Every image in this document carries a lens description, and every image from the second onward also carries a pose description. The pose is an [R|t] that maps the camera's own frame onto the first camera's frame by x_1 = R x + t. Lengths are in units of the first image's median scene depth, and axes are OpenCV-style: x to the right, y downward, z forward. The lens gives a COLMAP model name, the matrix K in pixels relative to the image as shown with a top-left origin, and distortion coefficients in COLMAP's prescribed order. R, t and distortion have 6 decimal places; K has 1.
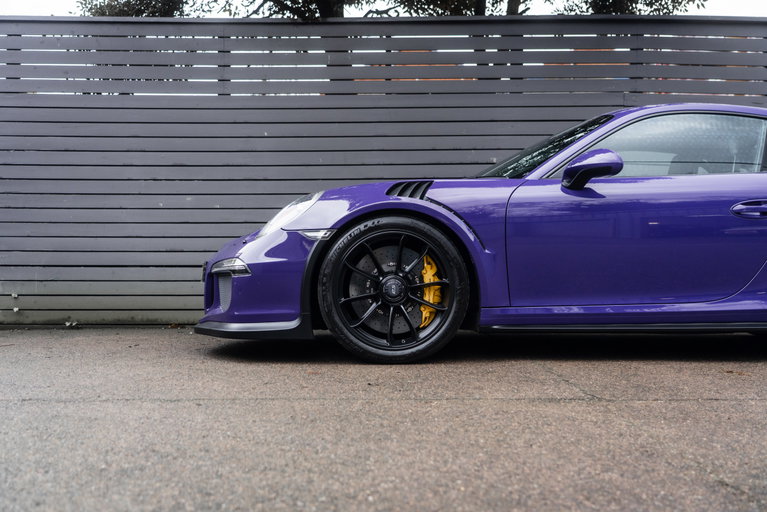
lens RADIAL K [[869.1, 0, 383.5], [0, 869.1, 256.0], [0, 0, 1]] dist [0.136057, -0.448332]
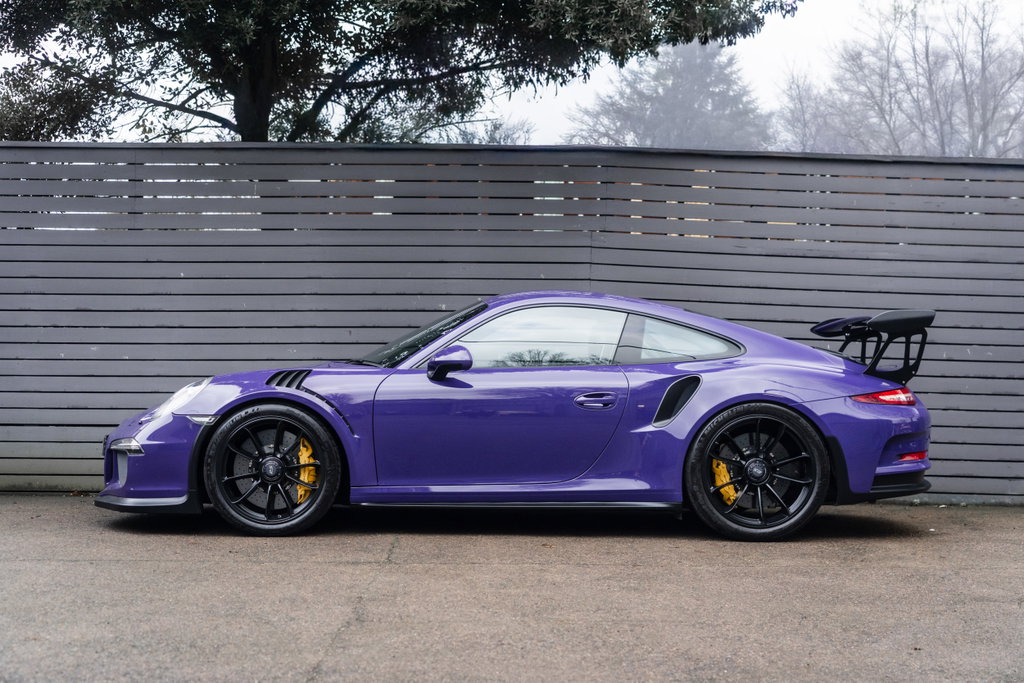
lens RADIAL K [[1727.4, 0, 512.0], [0, 1727.4, 341.5], [0, 0, 1]] dist [-0.017275, 0.122575]
pose [[0.999918, 0.008550, 0.009513, 0.293955], [-0.008601, 0.999949, 0.005276, -0.138562], [-0.009467, -0.005357, 0.999941, -1.199023]]
